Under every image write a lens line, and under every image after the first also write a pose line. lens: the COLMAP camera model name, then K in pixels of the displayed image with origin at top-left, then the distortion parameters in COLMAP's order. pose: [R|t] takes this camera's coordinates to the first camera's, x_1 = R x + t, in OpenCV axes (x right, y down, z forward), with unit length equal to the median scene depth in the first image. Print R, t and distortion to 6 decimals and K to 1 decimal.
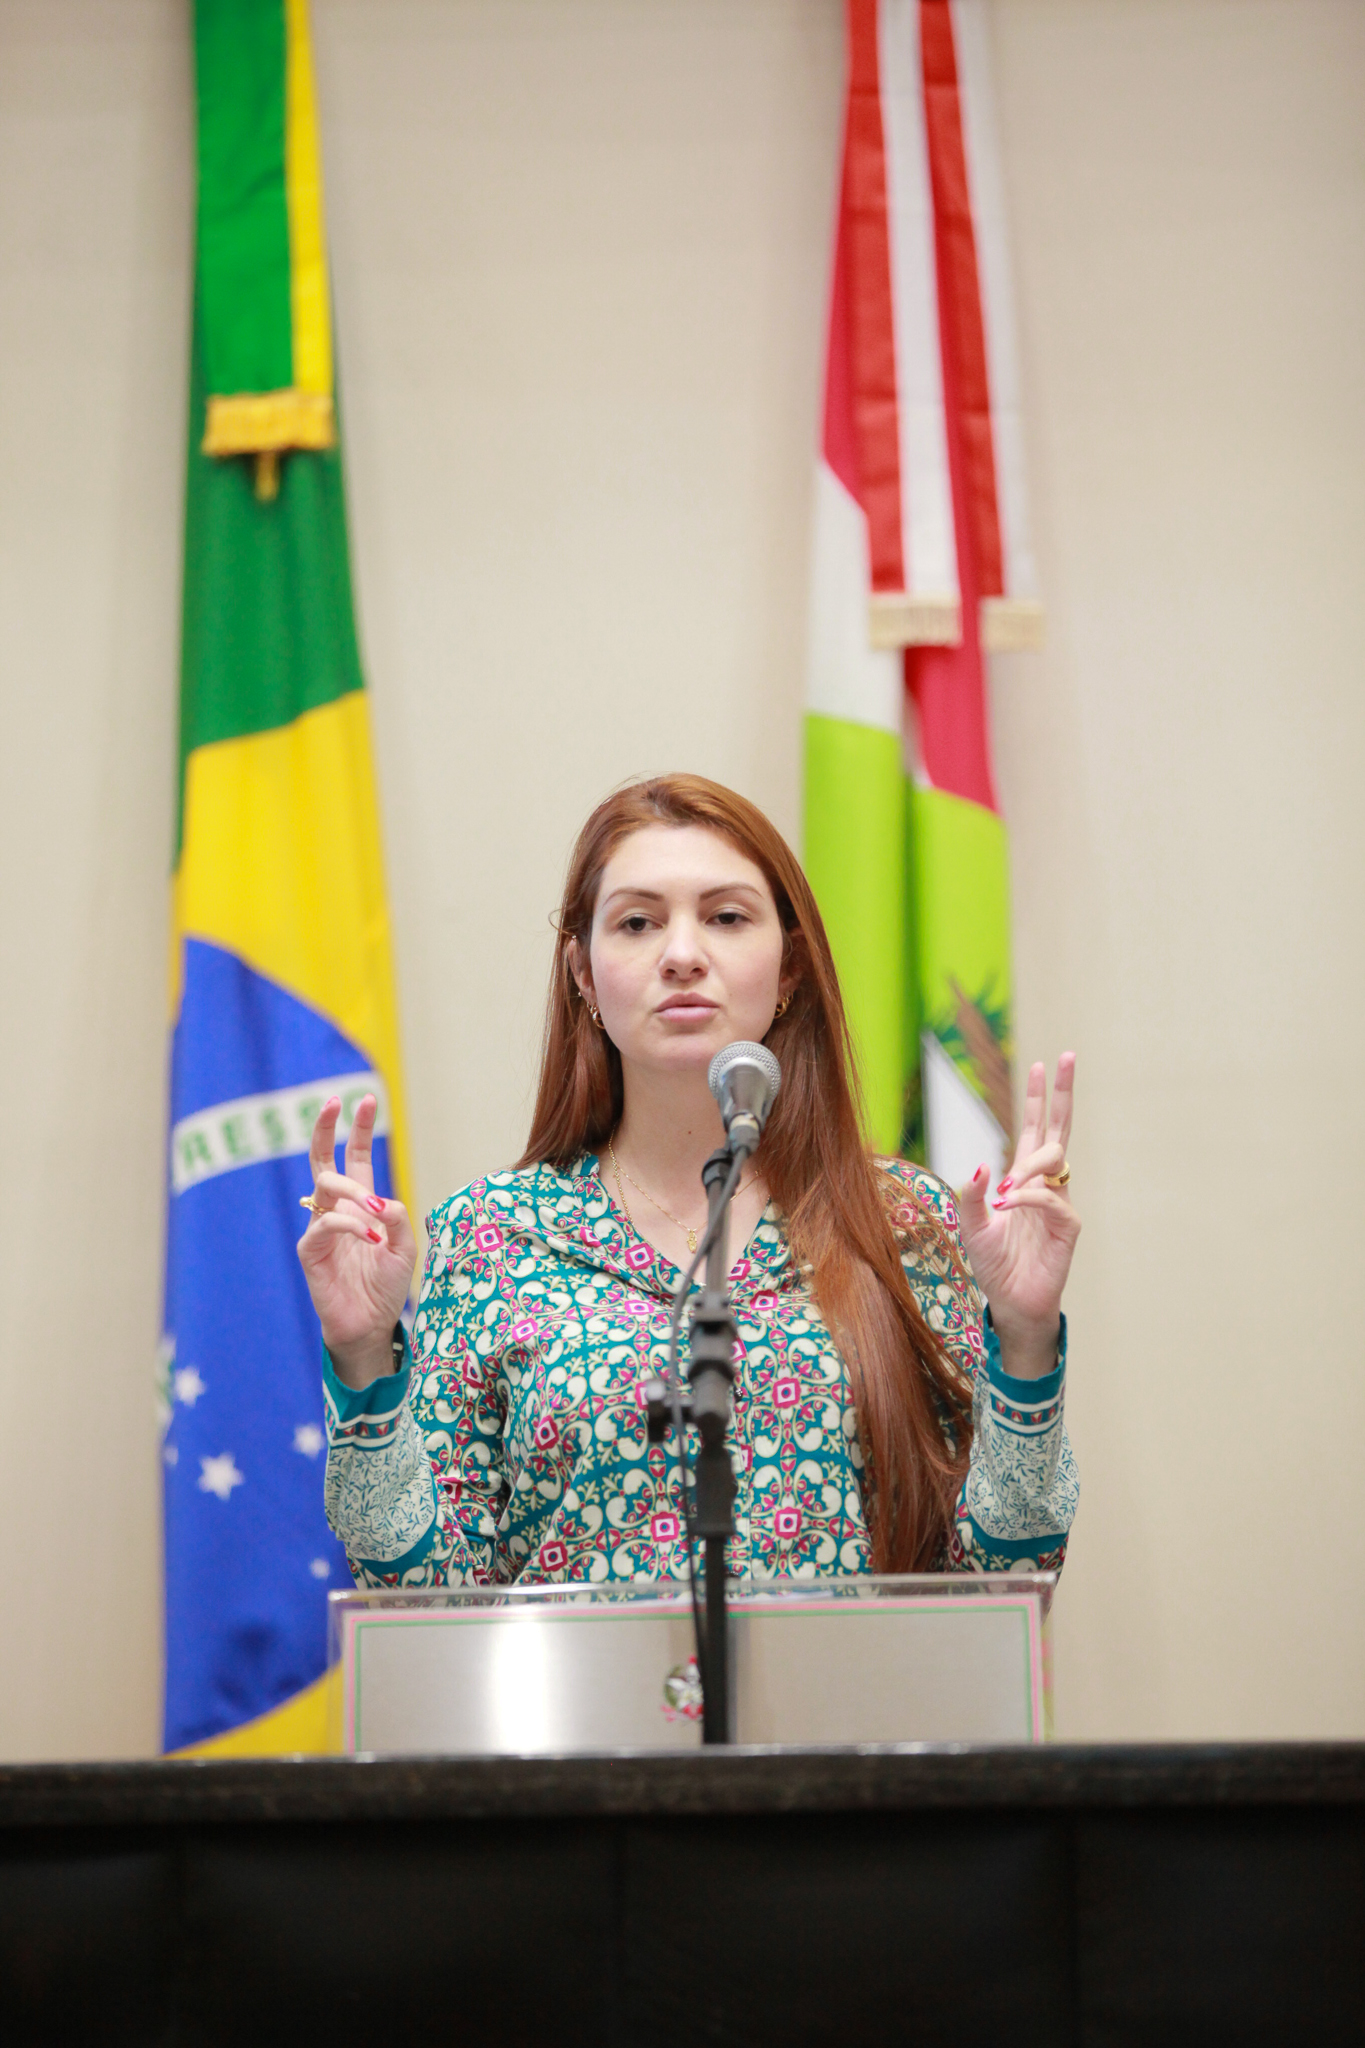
lens RADIAL K [[8923.4, 0, 682.5], [0, 8923.4, 1024.0], [0, 0, 1]] dist [0.698950, 6.419641]
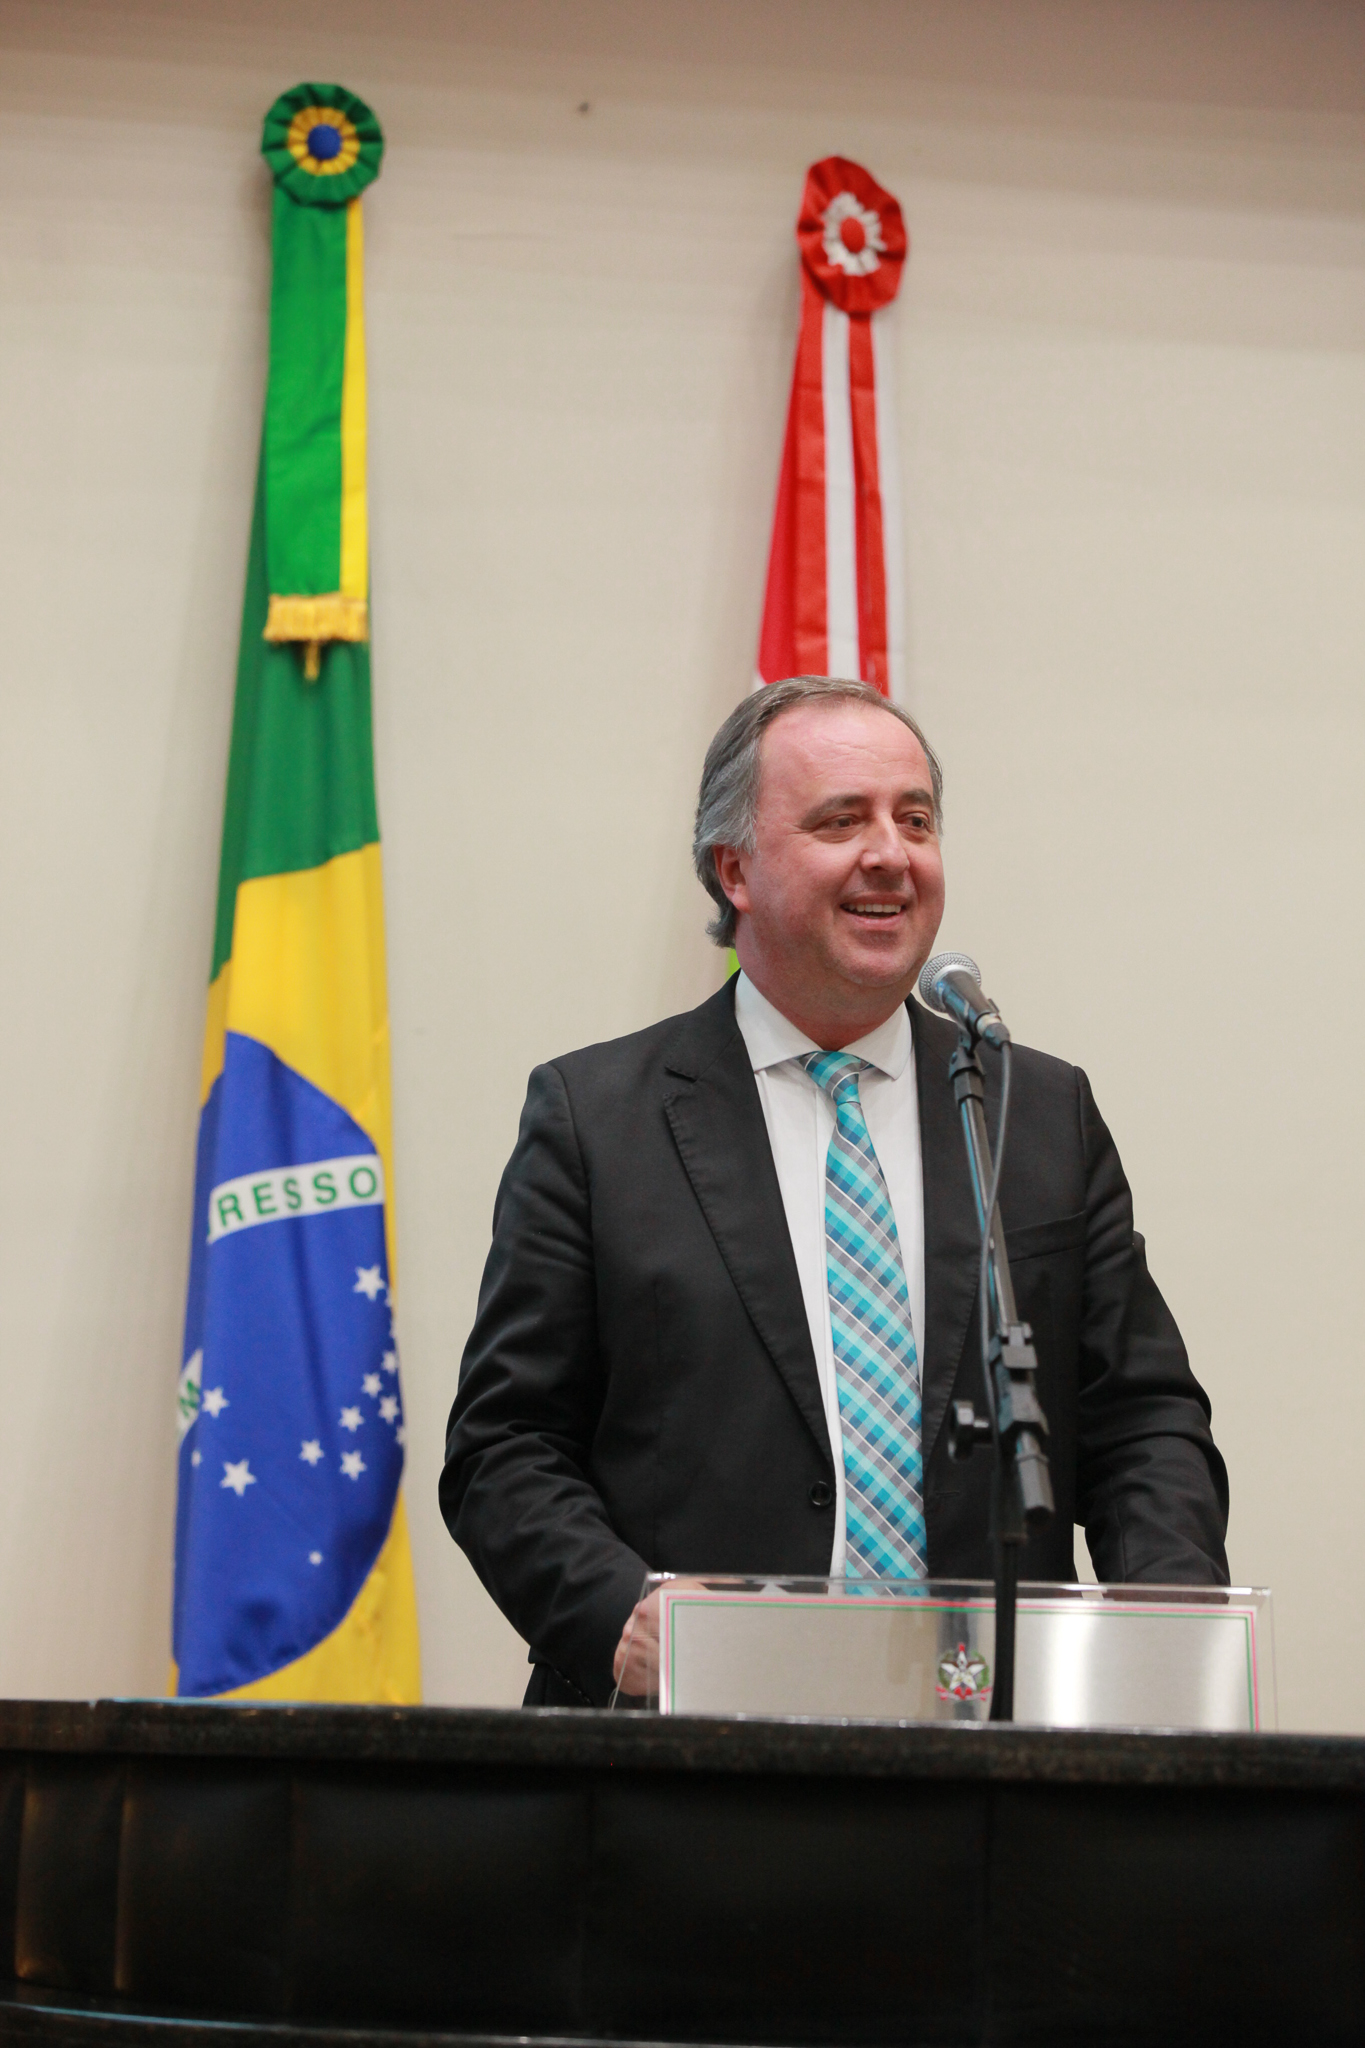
lens RADIAL K [[6427.7, 0, 682.5], [0, 6427.7, 1024.0], [0, 0, 1]] dist [0.006103, 1.326731]
pose [[0.991800, 0.061214, 0.112182, -0.100712], [-0.057863, 0.997783, -0.032890, 0.015434], [-0.113947, 0.026129, 0.993143, 0.138933]]
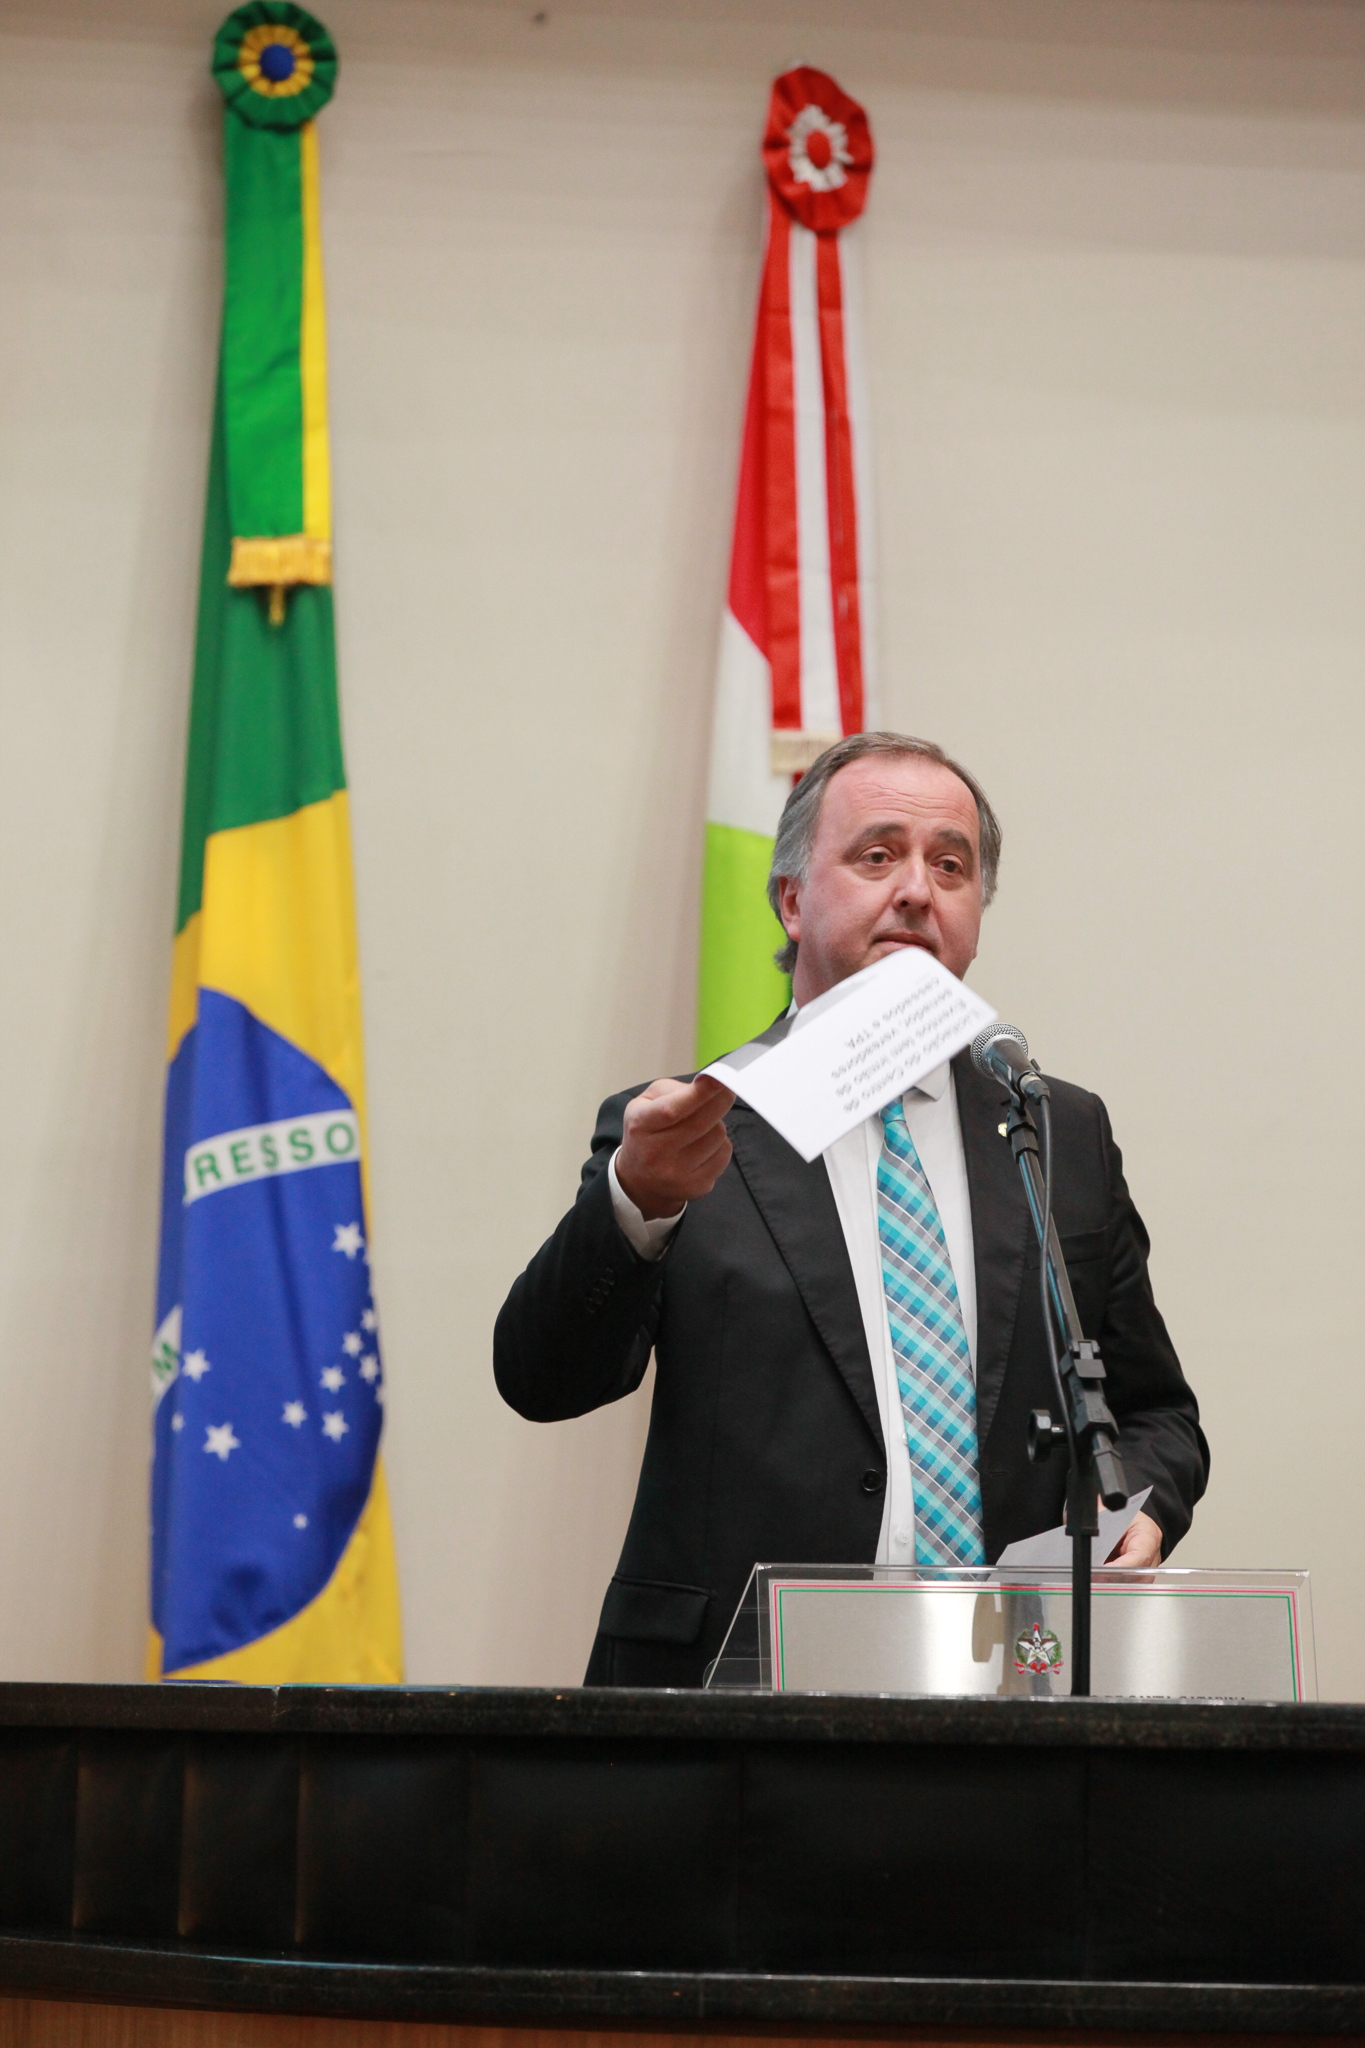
lens RADIAL K [[8923.4, 0, 682.5], [0, 8923.4, 1024.0], [0, 0, 1]] dist [0.698950, 6.419641]
pose [[0.986431, 0.044929, 0.157909, -0.196755], [-0.046309, 0.998914, 0.005069, -0.015384], [-0.157510, -0.012313, 0.987441, -0.205022]]
